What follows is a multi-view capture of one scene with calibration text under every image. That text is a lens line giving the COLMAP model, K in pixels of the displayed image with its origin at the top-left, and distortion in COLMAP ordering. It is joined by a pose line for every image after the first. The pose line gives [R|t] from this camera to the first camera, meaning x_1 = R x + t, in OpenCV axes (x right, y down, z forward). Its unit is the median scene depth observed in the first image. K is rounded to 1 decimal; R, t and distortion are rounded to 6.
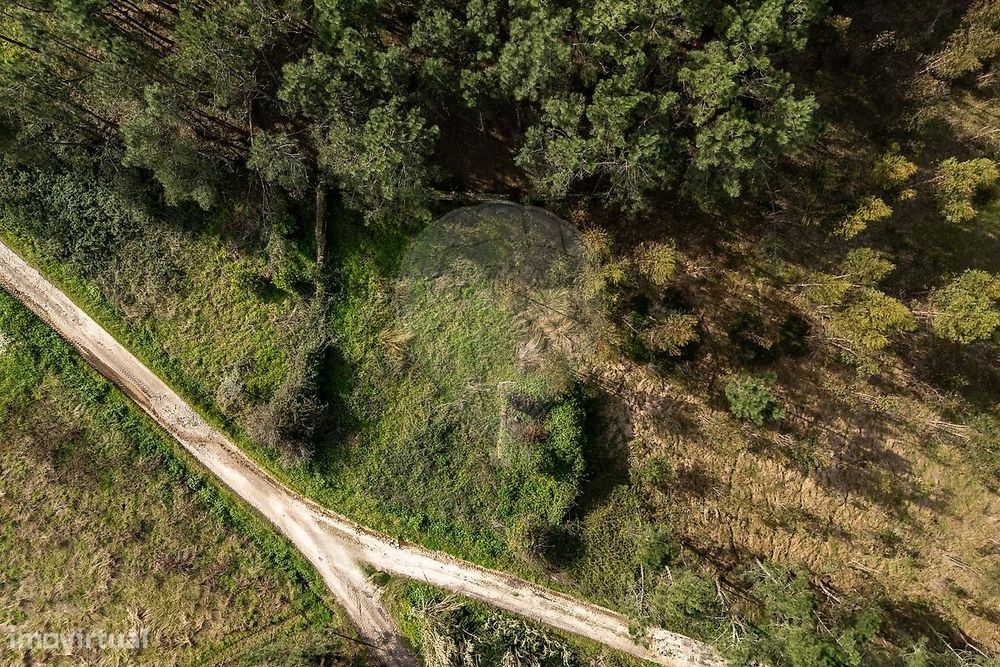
lens RADIAL K [[729.9, 0, 506.3], [0, 729.9, 330.1], [0, 0, 1]] dist [0.082050, -0.080429]
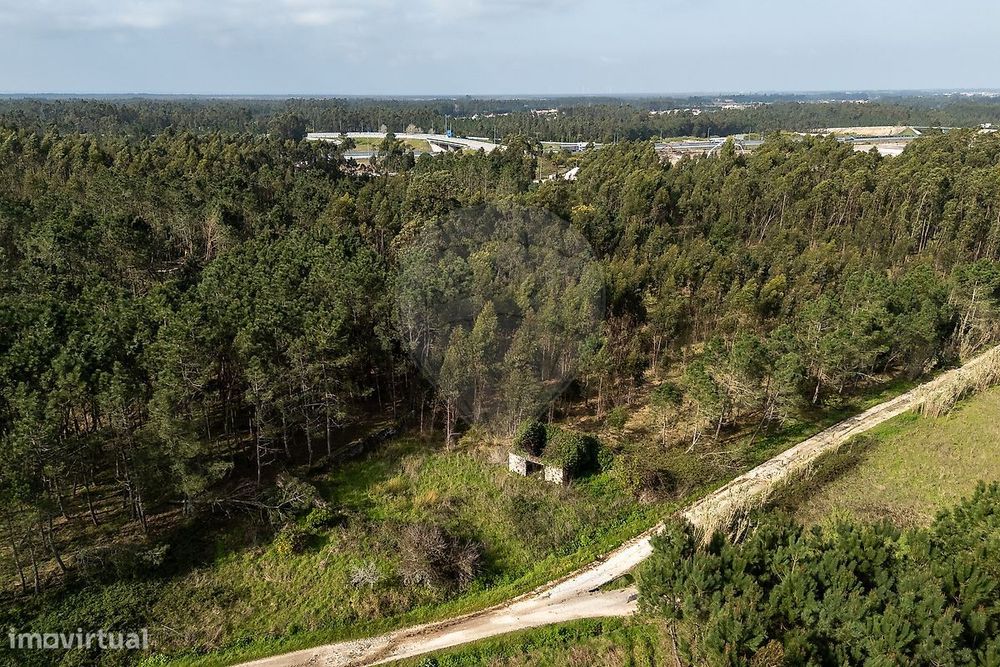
lens RADIAL K [[729.9, 0, 506.3], [0, 729.9, 330.1], [0, 0, 1]] dist [0.082050, -0.080429]
pose [[0.492254, -0.248043, 0.834363, -0.943343], [0.870119, 0.166737, -0.463780, 0.582140], [-0.024082, 0.954292, 0.297904, 0.422768]]
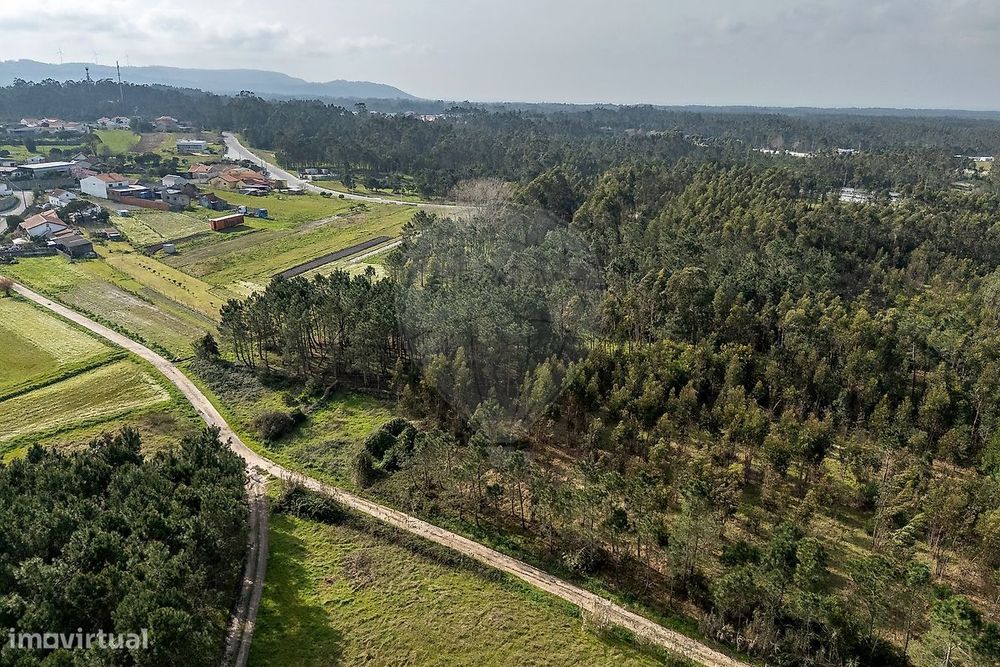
lens RADIAL K [[729.9, 0, 506.3], [0, 729.9, 330.1], [0, 0, 1]] dist [0.082050, -0.080429]
pose [[0.977370, 0.104970, -0.183655, 0.659329], [-0.207539, 0.307849, -0.928524, 1.740422], [-0.040929, 0.945627, 0.322668, 0.074382]]
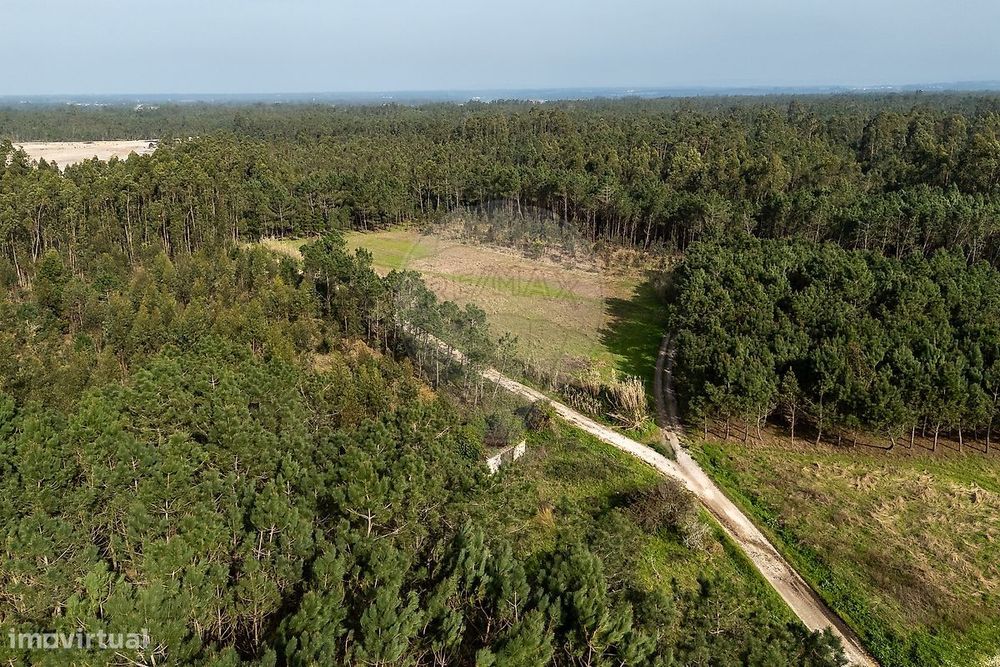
lens RADIAL K [[726.1, 0, 506.8], [0, 726.1, 338.6], [0, 0, 1]] dist [0.095172, -0.106835]
pose [[-0.789015, -0.164848, 0.591845, -0.700035], [0.613947, -0.247465, 0.749554, -0.752625], [0.022898, 0.954770, 0.296461, 0.423018]]
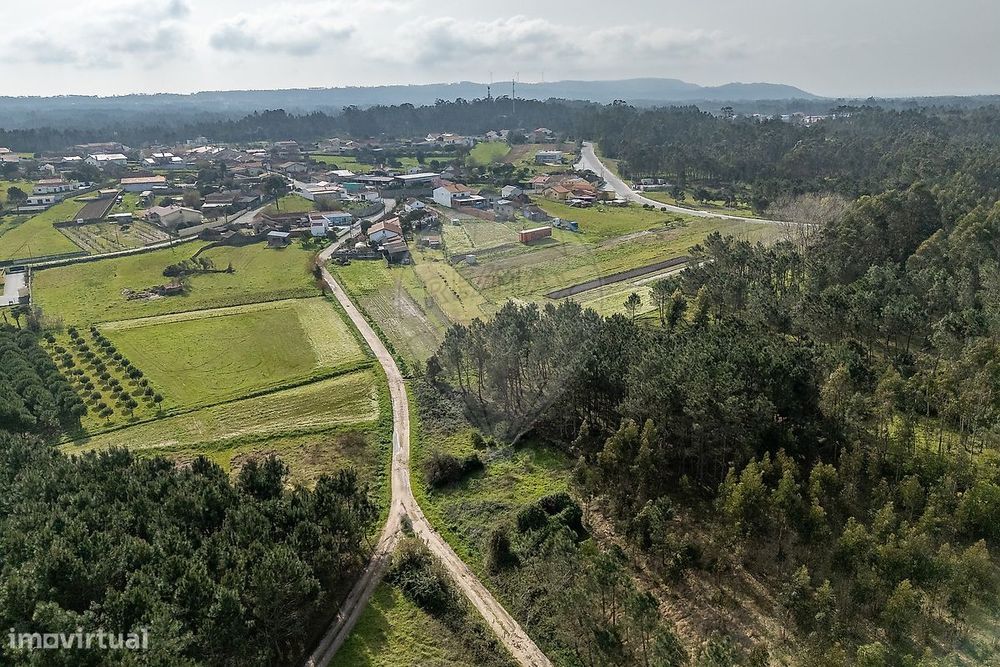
lens RADIAL K [[726.1, 0, 506.8], [0, 726.1, 338.6], [0, 0, 1]] dist [0.095172, -0.106835]
pose [[0.760504, 0.210639, -0.614218, 0.874299], [-0.649250, 0.261732, -0.714122, 1.220914], [0.010339, 0.941874, 0.335806, 0.066262]]
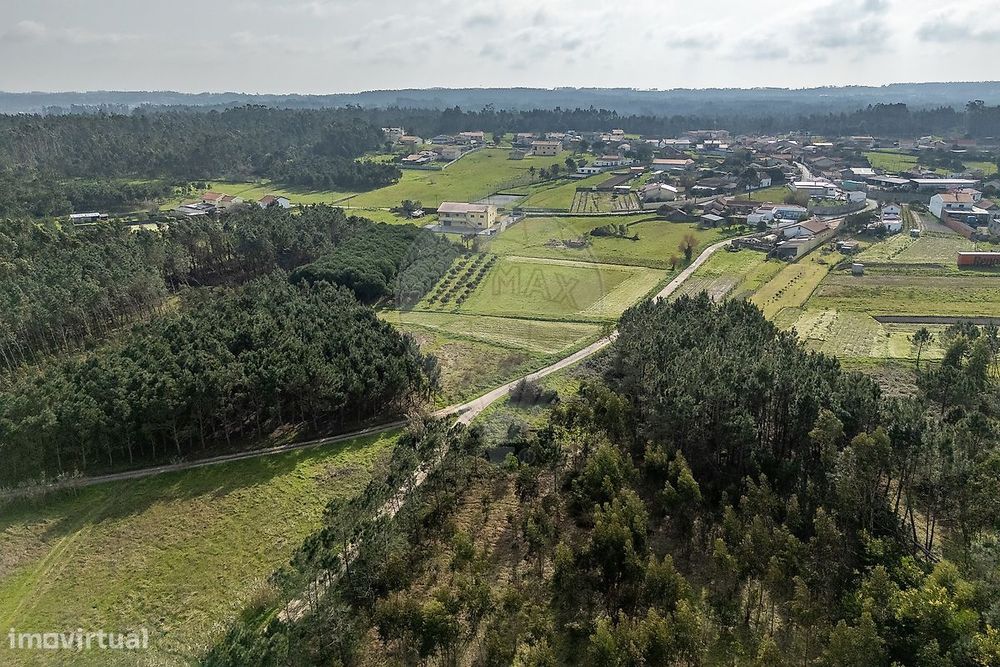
lens RADIAL K [[726.1, 0, 506.8], [0, 726.1, 338.6], [0, 0, 1]] dist [0.095172, -0.106835]
pose [[0.013158, 0.336689, -0.941524, 1.781404], [-0.999881, 0.011992, -0.009685, 0.203770], [0.008030, 0.941540, 0.336807, 0.057732]]
